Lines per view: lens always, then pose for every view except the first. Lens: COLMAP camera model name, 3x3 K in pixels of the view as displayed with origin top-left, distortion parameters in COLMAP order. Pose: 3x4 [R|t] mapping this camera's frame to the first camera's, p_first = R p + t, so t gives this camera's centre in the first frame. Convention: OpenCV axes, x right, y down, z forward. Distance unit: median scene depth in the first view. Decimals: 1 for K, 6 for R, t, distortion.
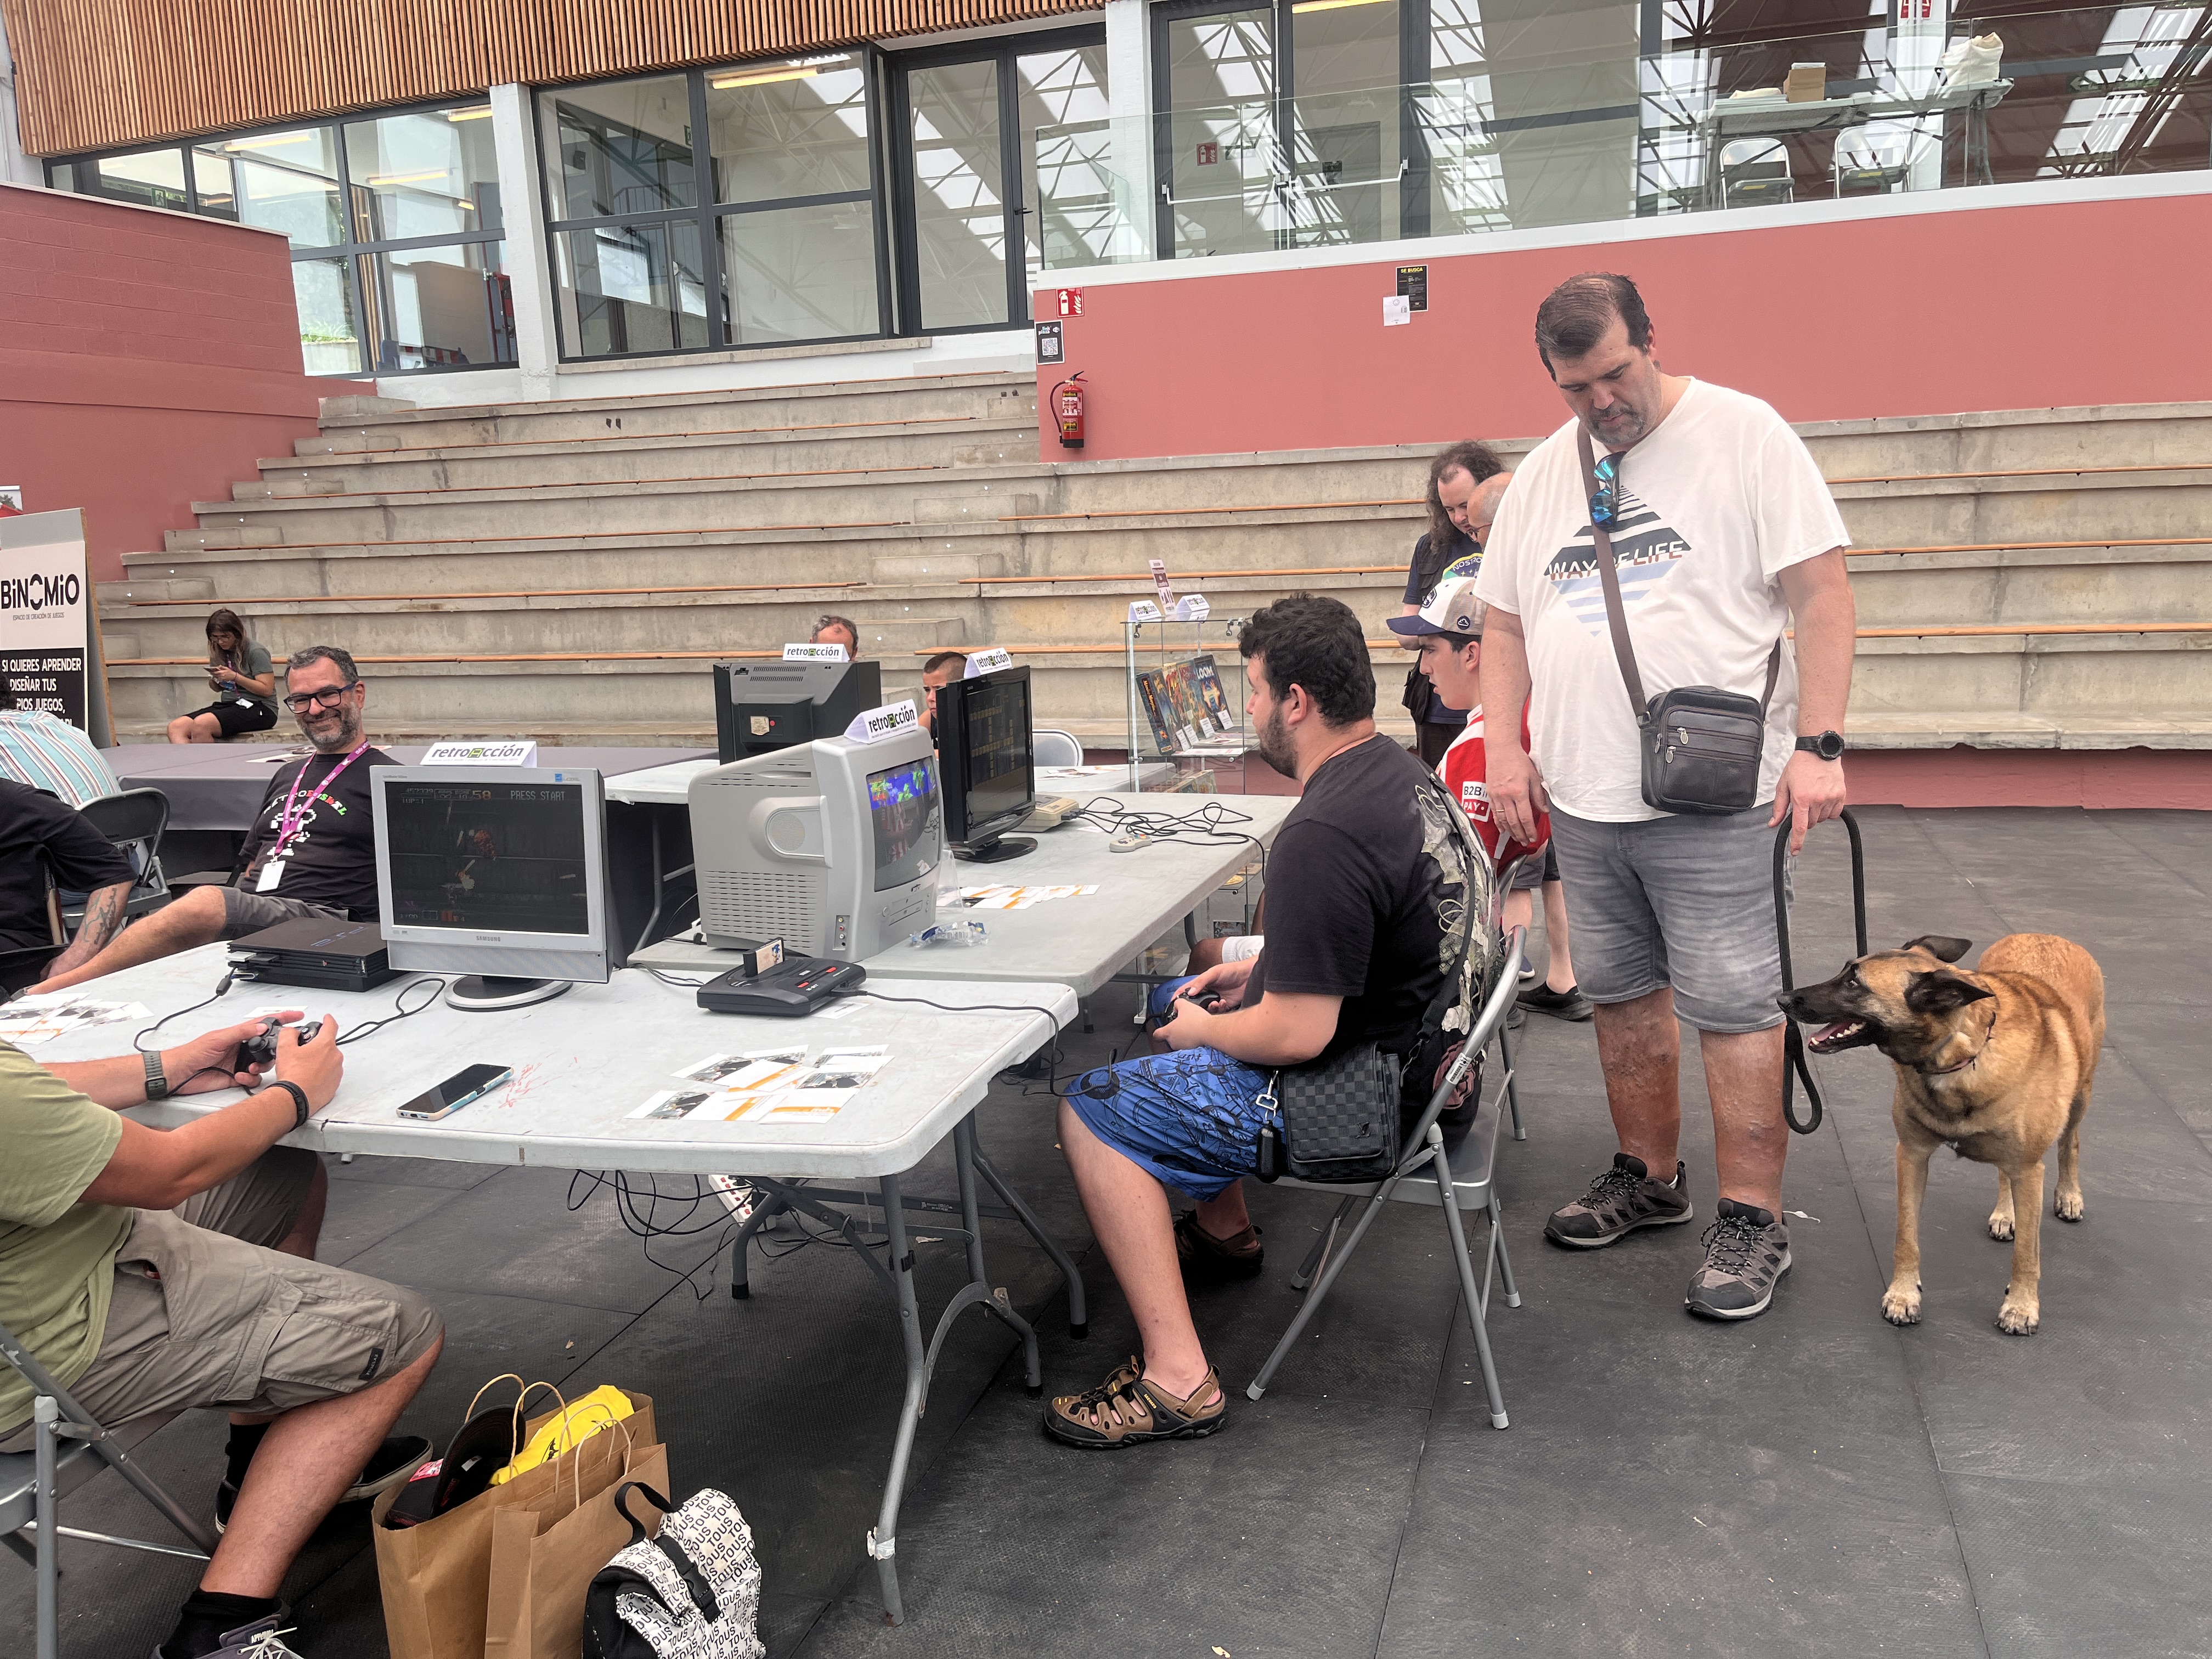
lens RADIAL K [[1687.4, 0, 1112.9], [0, 1687.4, 868.0], [0, 0, 1]] dist [0.053226, -0.063181]
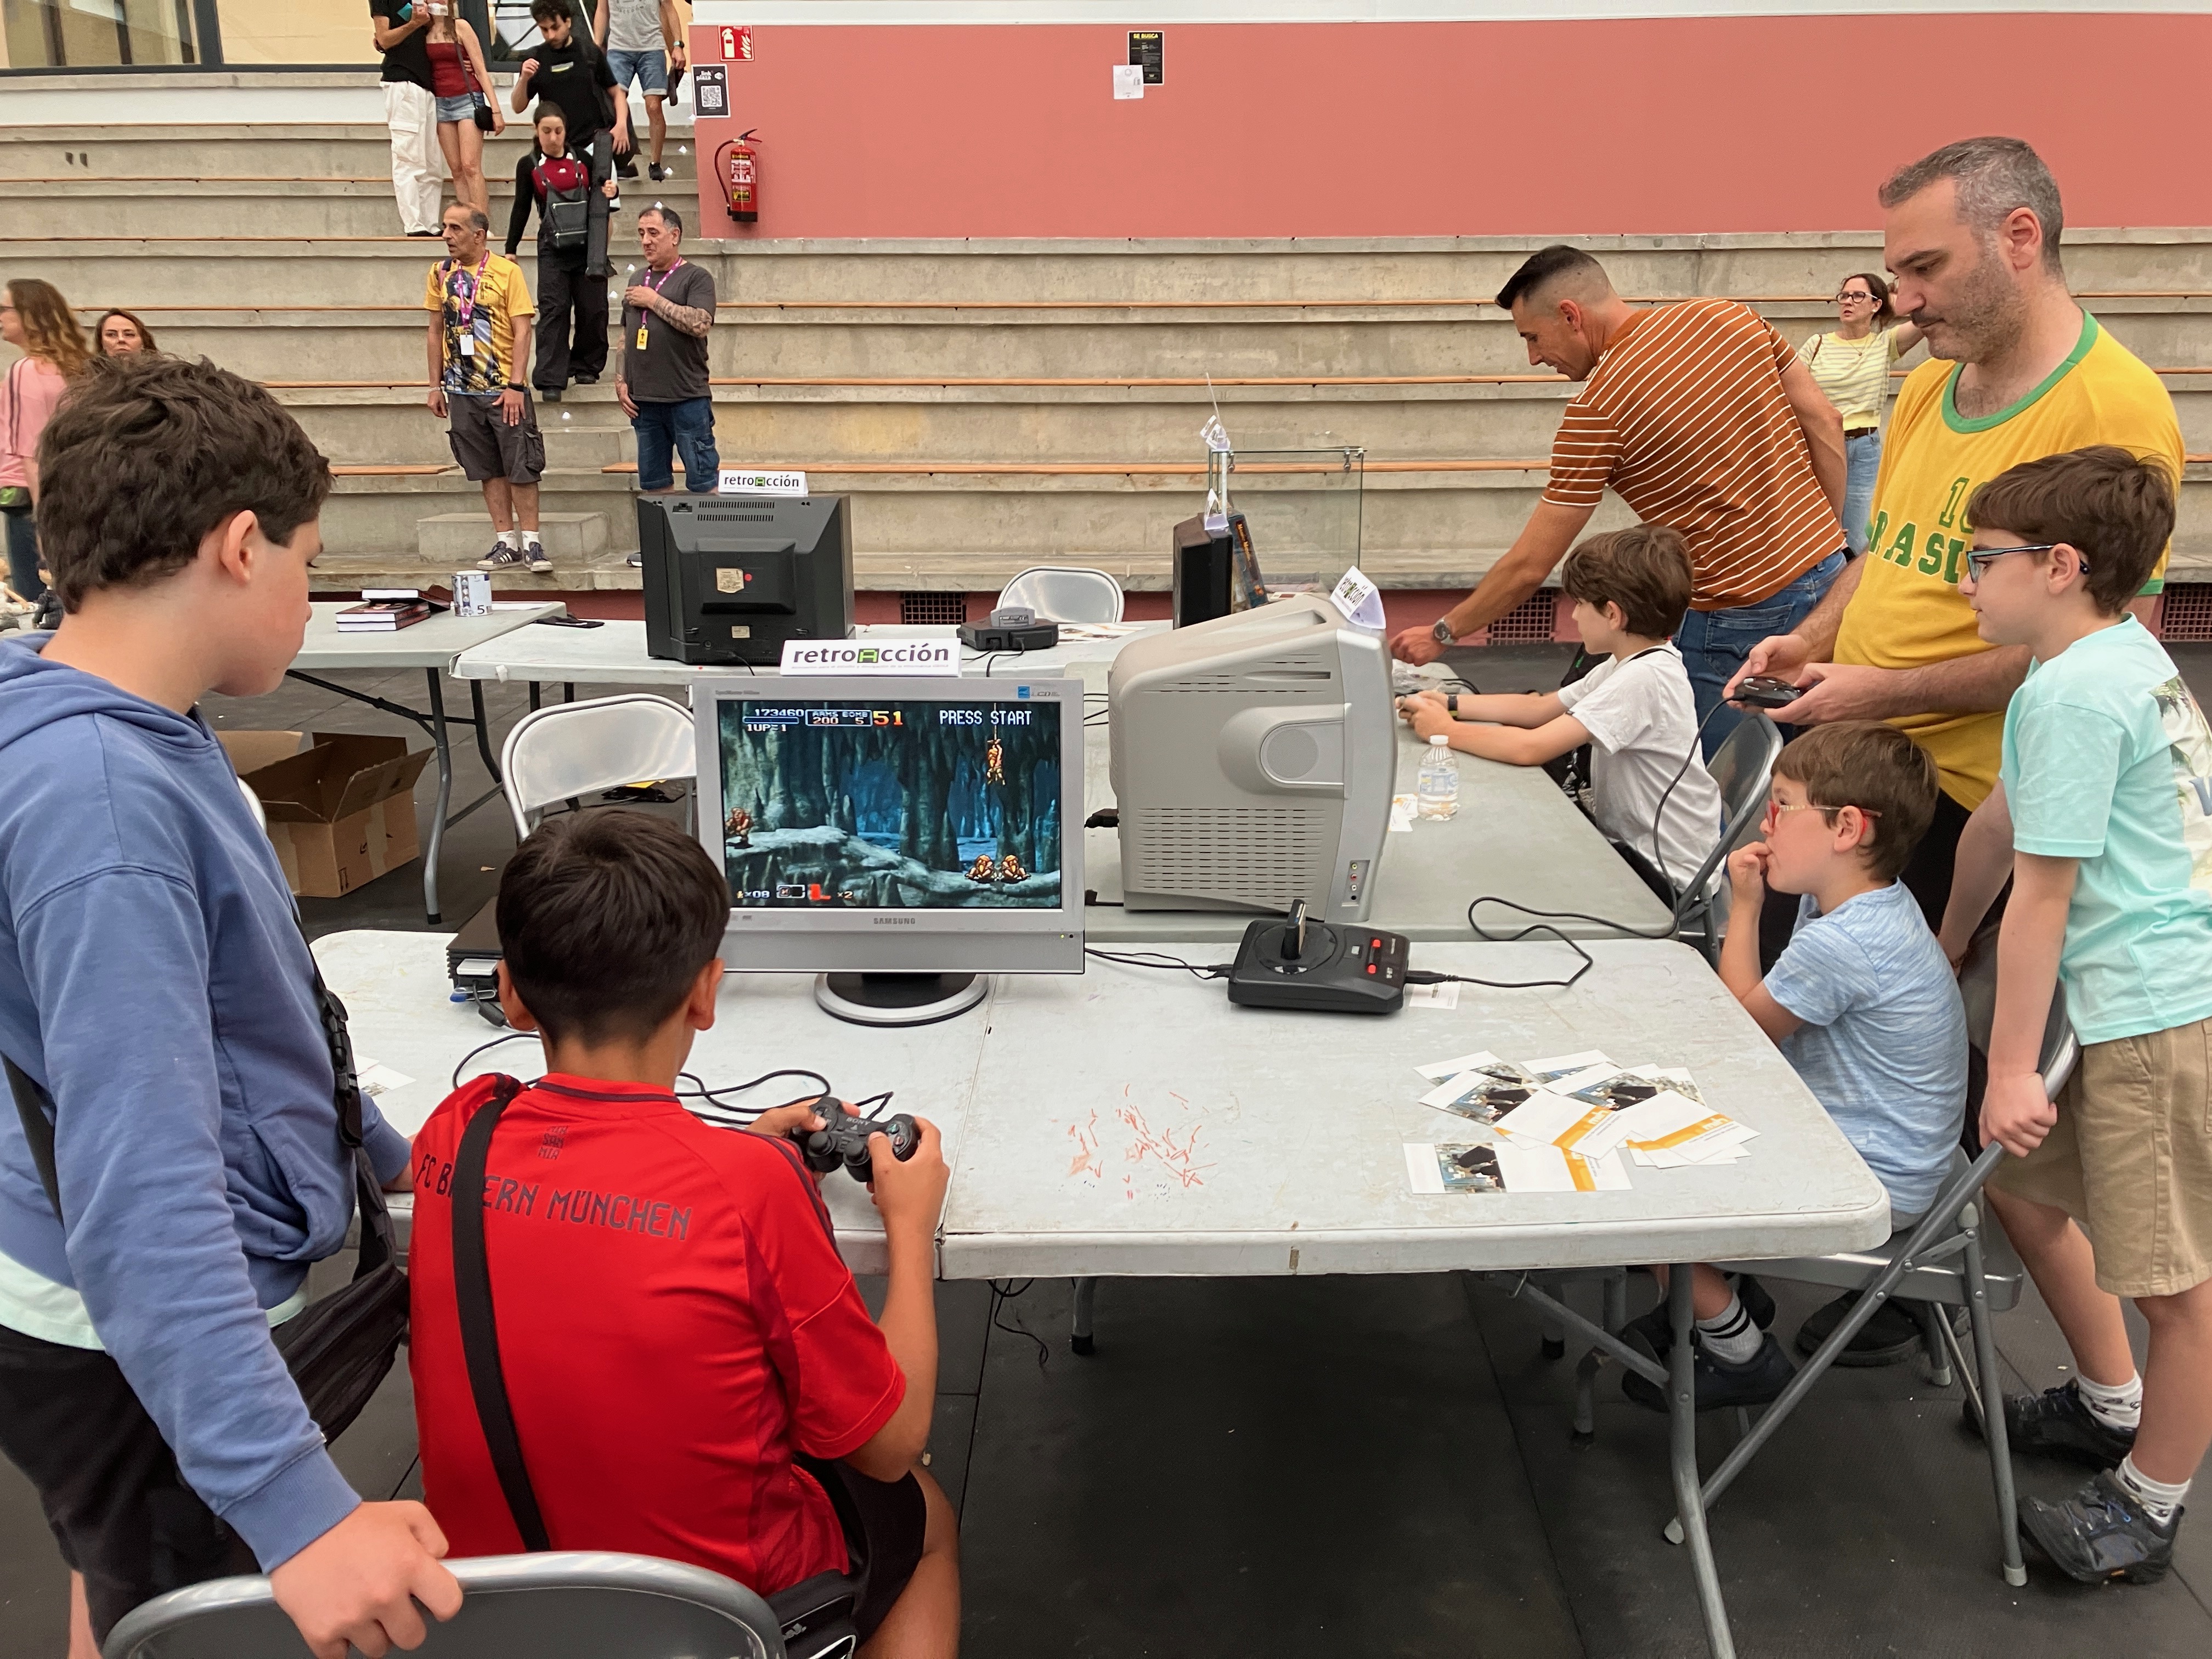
lens RADIAL K [[1830.5, 0, 1101.8], [0, 1830.5, 832.7], [0, 0, 1]] dist [0.011650, 0.002447]
pose [[0.957127, -0.046822, 0.285859, -0.123131], [0.025995, 0.996752, 0.076226, -0.012269], [-0.288499, -0.065527, 0.955235, 0.063626]]
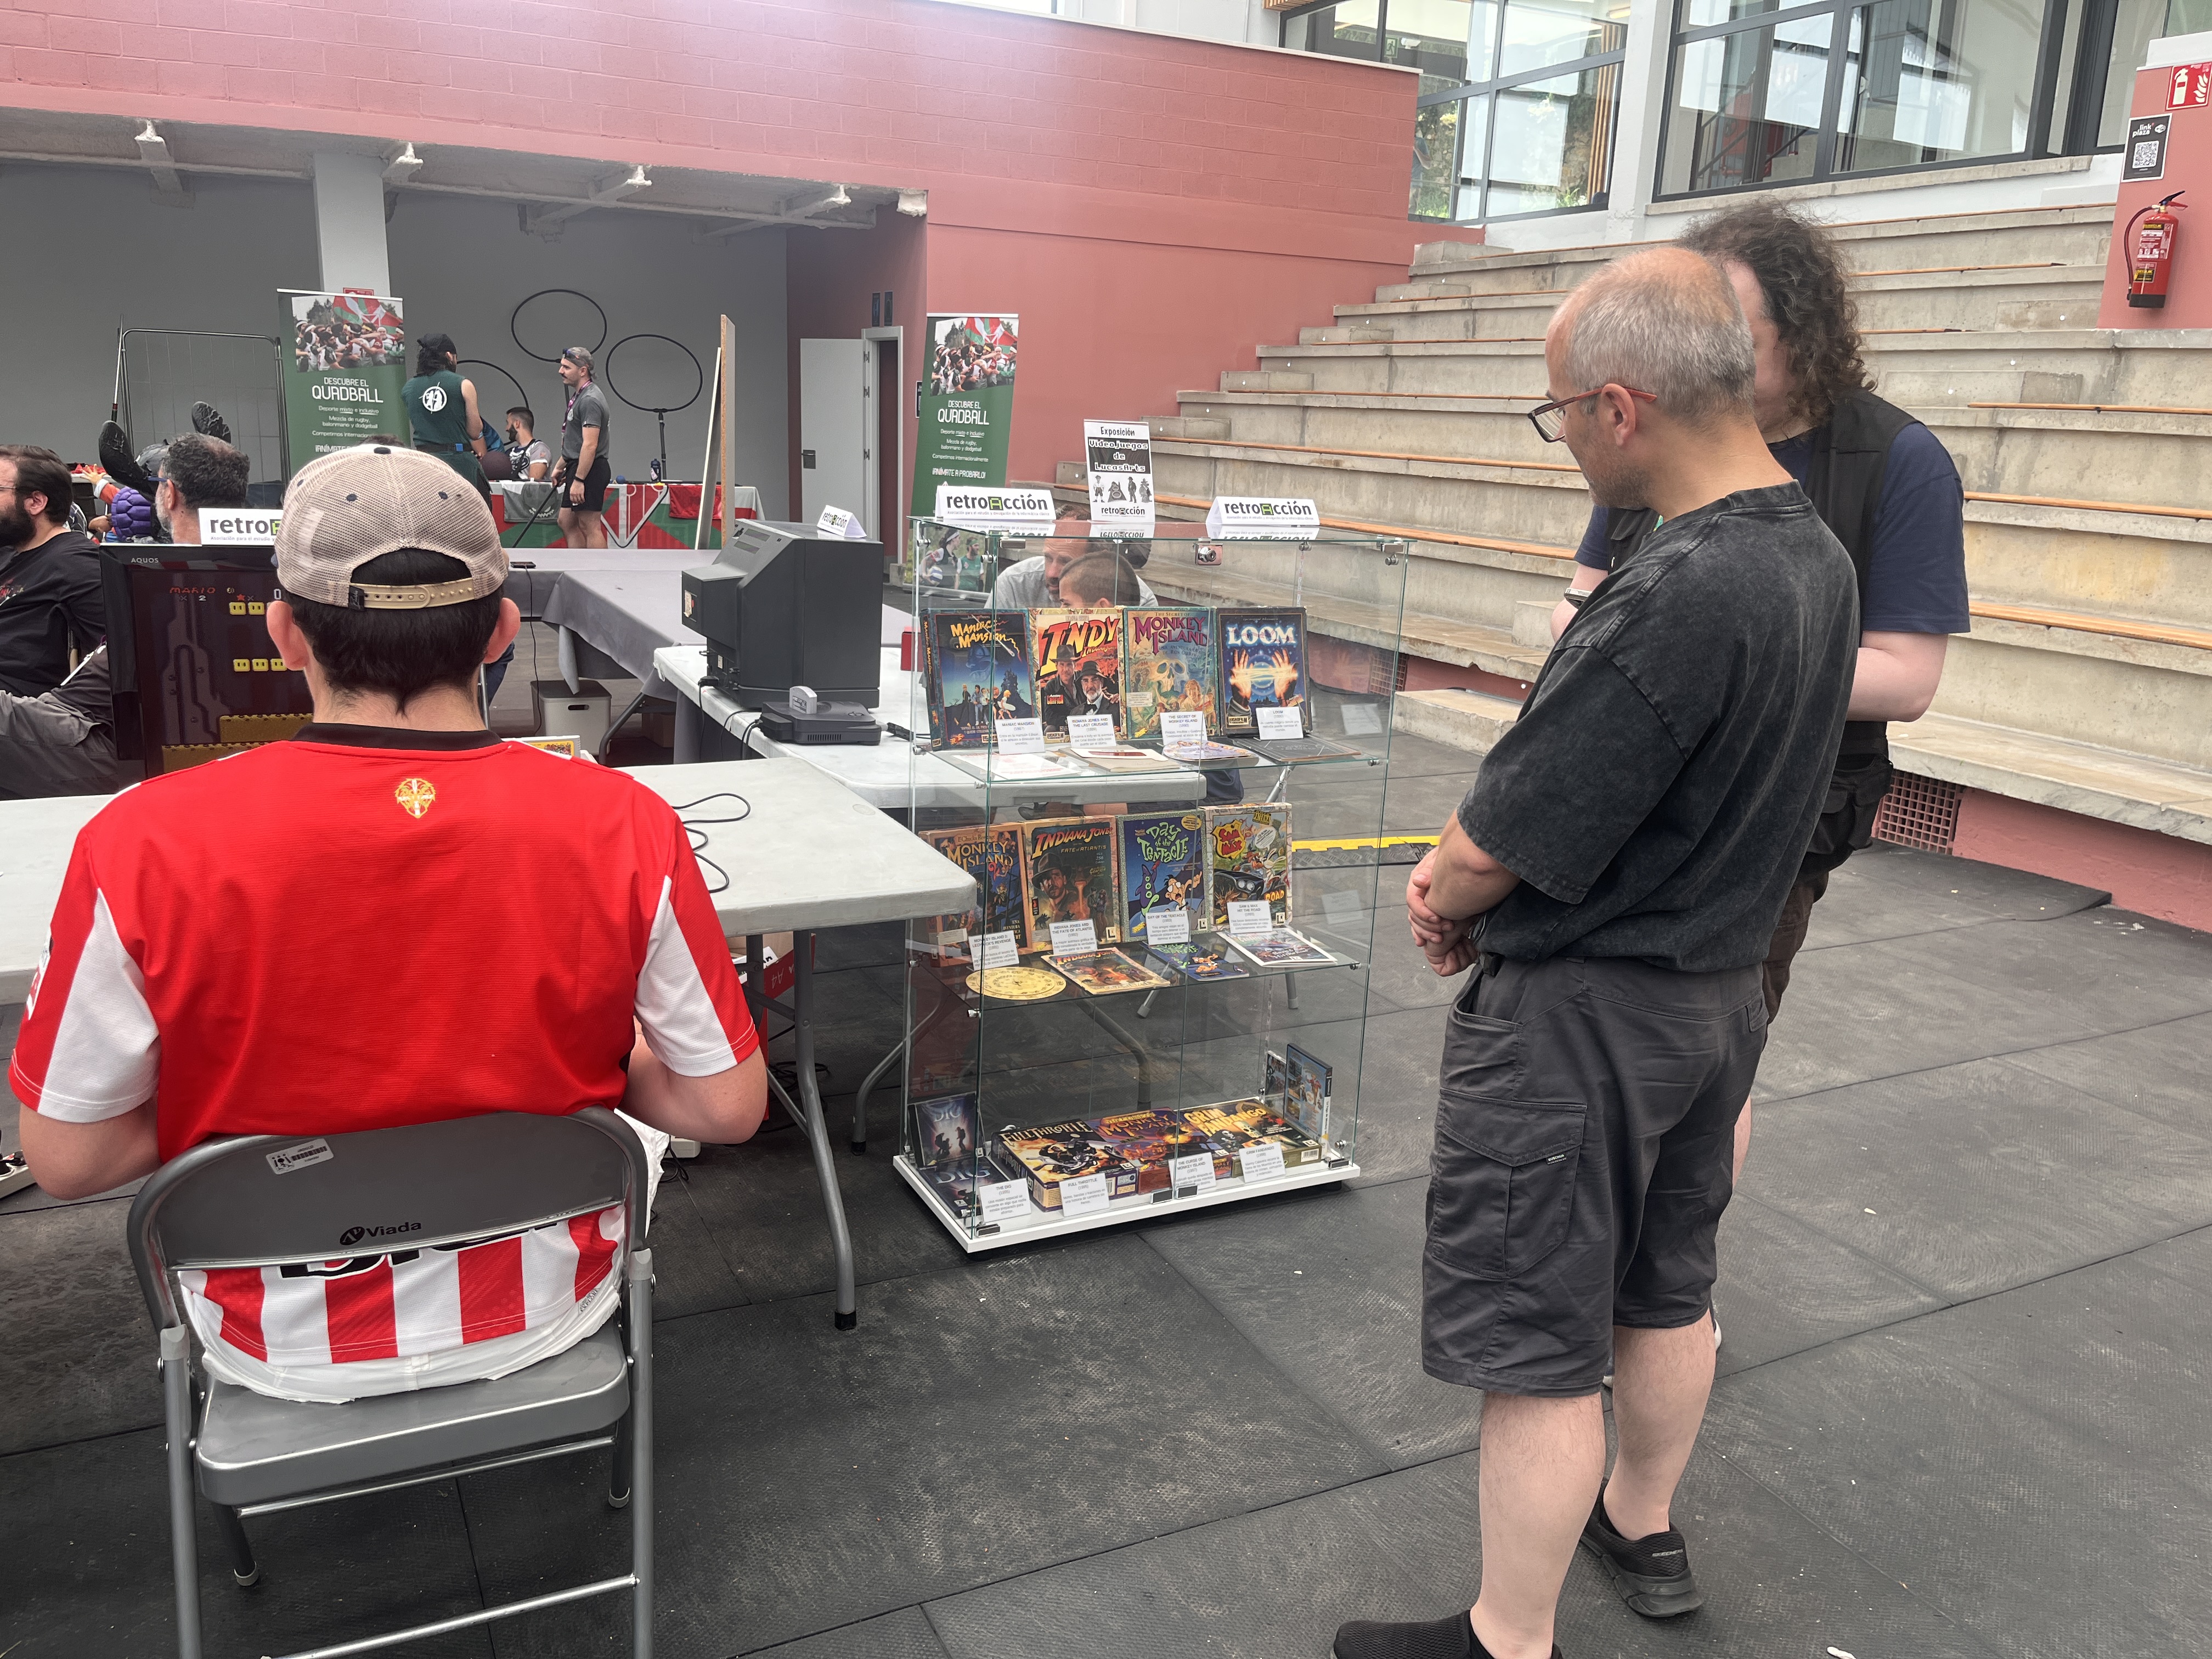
lens RADIAL K [[1702.7, 0, 1106.0], [0, 1702.7, 829.5], [0, 0, 1]] dist [0.053716, -0.072848]
pose [[0.700642, 0.236774, -0.673082, 0.186266], [-0.206224, 0.970274, 0.126651, -0.049956], [0.683061, 0.050069, 0.728643, 0.235298]]
